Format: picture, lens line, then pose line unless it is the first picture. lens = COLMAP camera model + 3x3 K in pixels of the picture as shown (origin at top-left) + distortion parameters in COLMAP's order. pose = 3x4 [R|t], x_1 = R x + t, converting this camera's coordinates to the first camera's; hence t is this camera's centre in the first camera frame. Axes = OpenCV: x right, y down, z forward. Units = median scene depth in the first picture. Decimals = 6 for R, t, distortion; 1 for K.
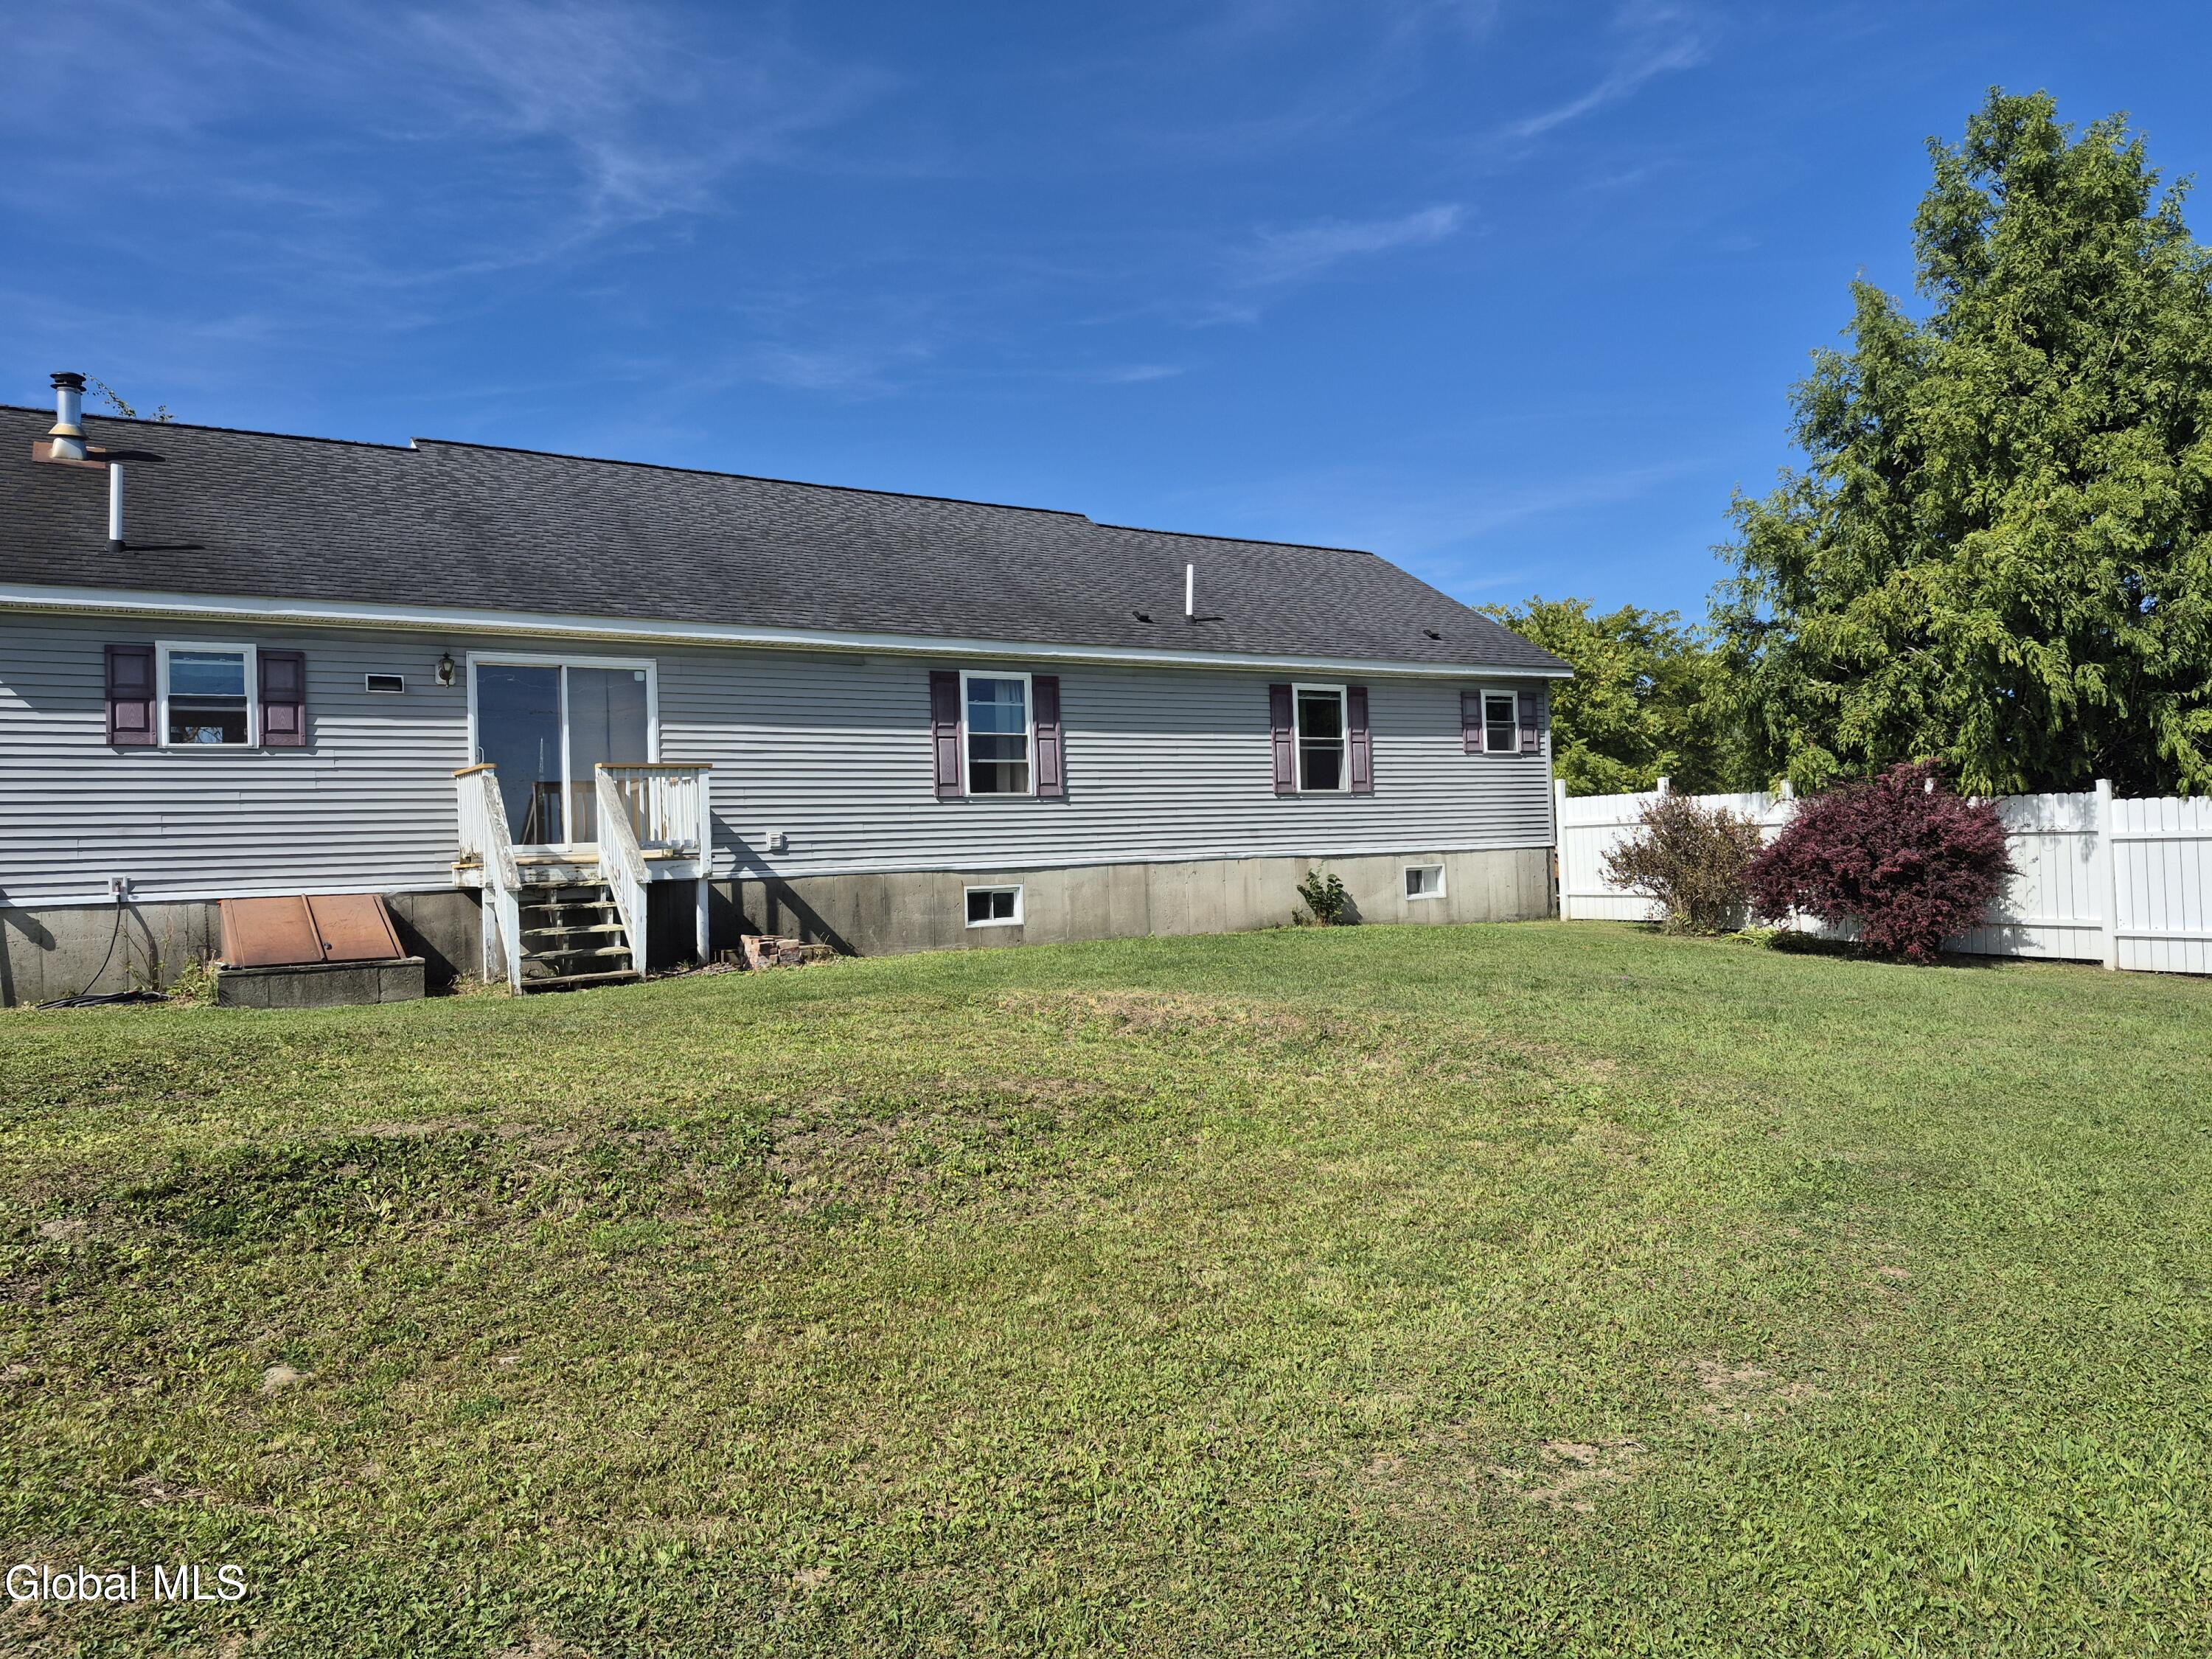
lens RADIAL K [[1467.9, 0, 1106.0], [0, 1467.9, 829.5], [0, 0, 1]] dist [0.106001, -0.103842]
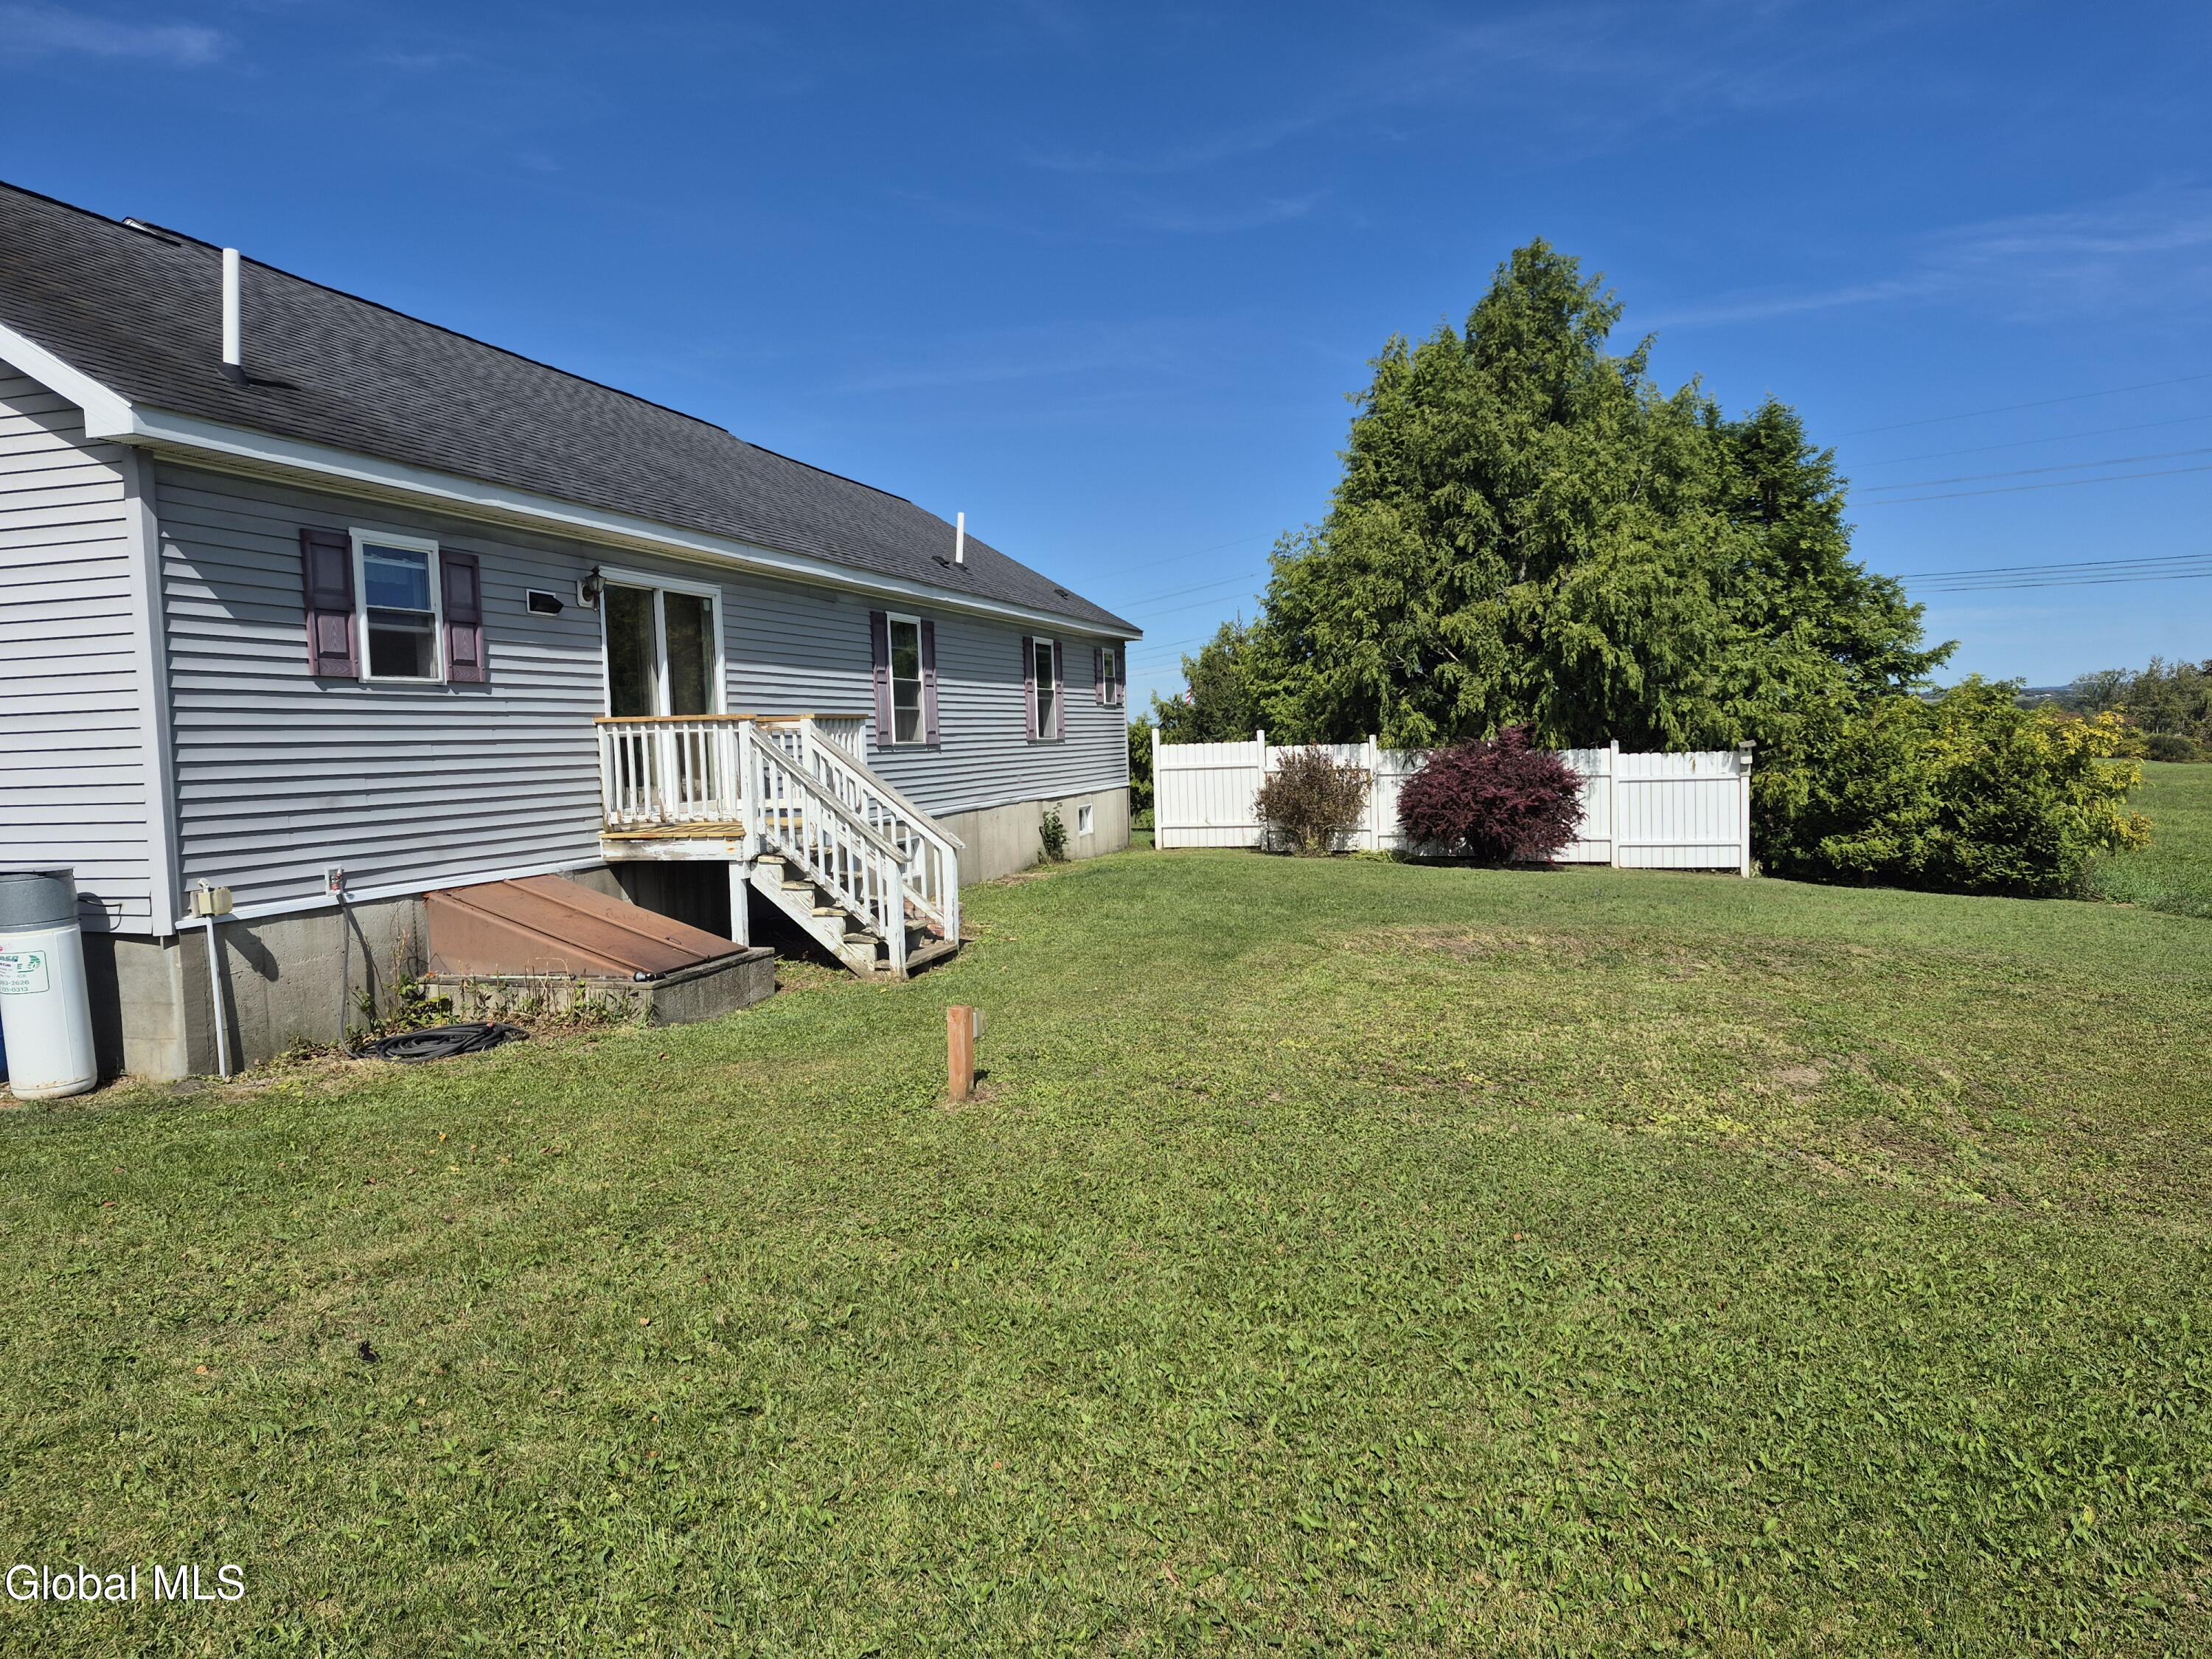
lens RADIAL K [[1467.9, 0, 1106.0], [0, 1467.9, 829.5], [0, 0, 1]] dist [0.106001, -0.103842]
pose [[0.769443, -0.030219, 0.638000, -0.774964], [-0.001179, 0.998811, 0.048730, -0.019224], [-0.638714, -0.038247, 0.768493, 0.228202]]
